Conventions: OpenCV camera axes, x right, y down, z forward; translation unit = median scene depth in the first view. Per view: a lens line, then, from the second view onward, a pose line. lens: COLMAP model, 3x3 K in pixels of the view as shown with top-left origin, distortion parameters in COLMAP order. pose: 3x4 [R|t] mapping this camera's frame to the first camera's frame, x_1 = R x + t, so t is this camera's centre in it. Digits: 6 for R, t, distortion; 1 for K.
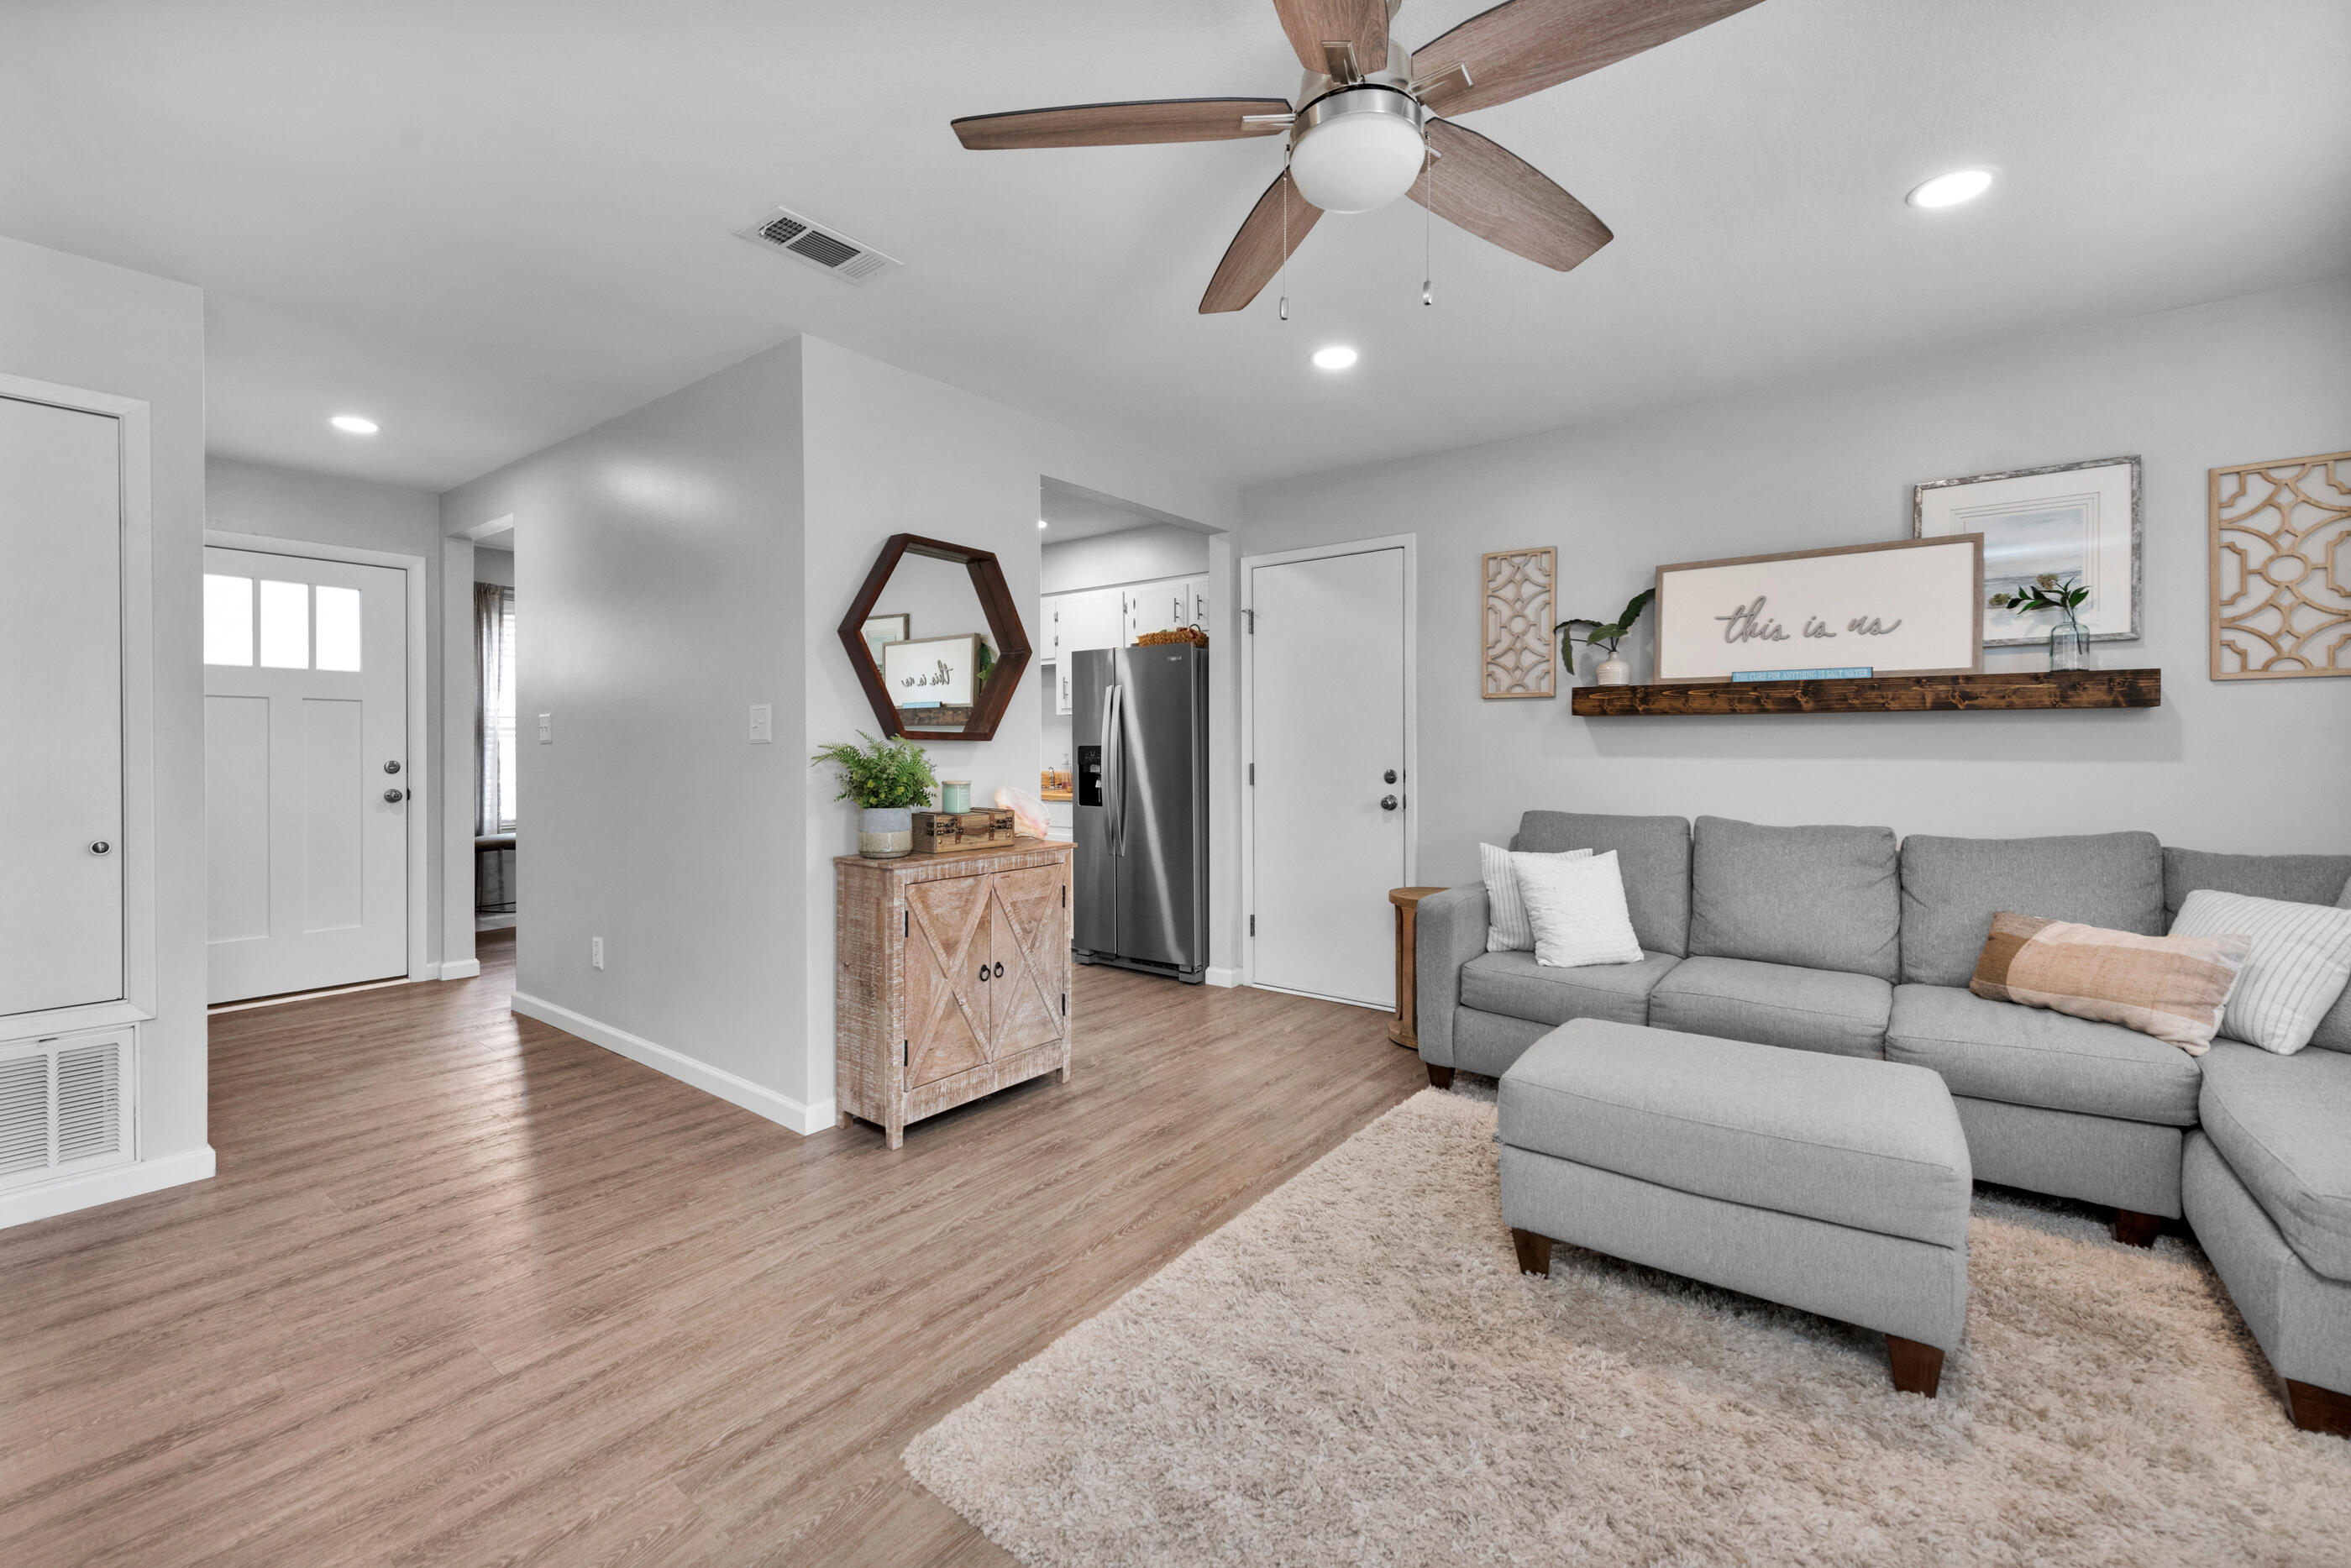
lens RADIAL K [[1024.9, 0, 1177.7], [0, 1024.9, 744.1], [0, 0, 1]] dist [0.008778, -0.000223]
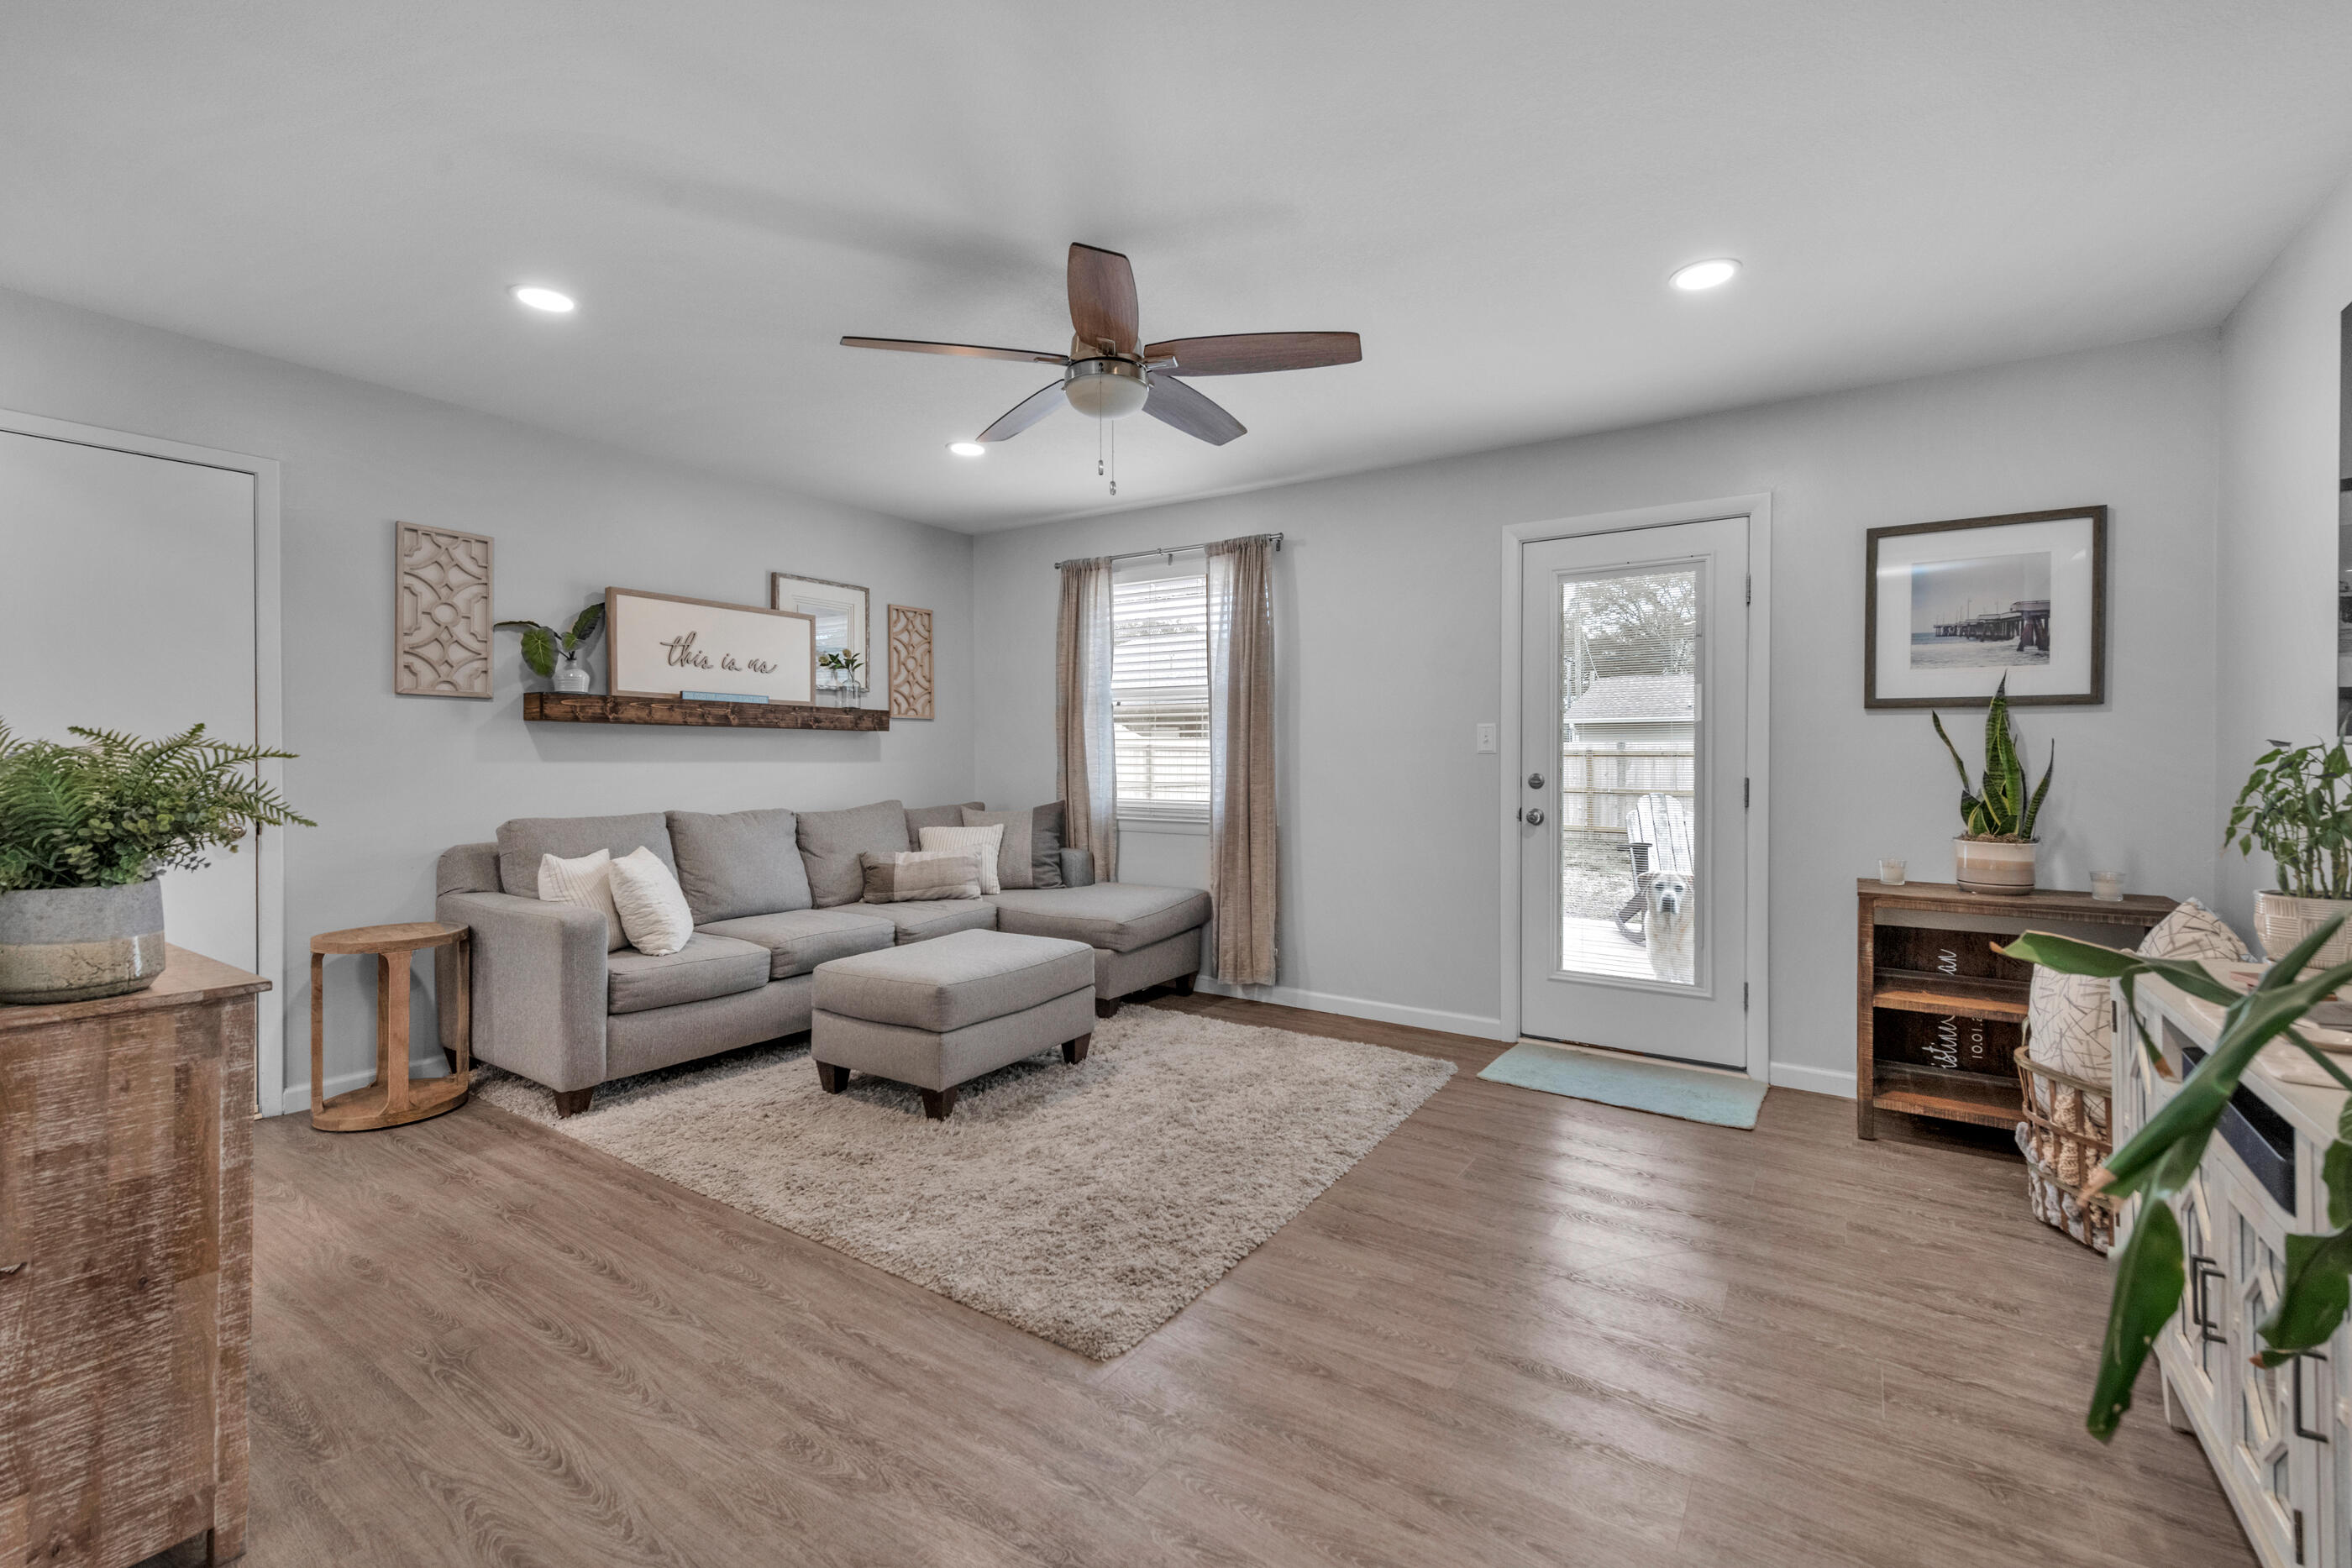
lens RADIAL K [[1023.5, 0, 1197.4], [0, 1023.5, 763.5], [0, 0, 1]] dist [0.022850, -0.009177]
pose [[-0.111896, -0.008399, 0.993684, -0.755569], [-0.005978, 0.999952, 0.007779, 0.002390], [-0.993702, -0.005070, -0.111941, 0.548948]]
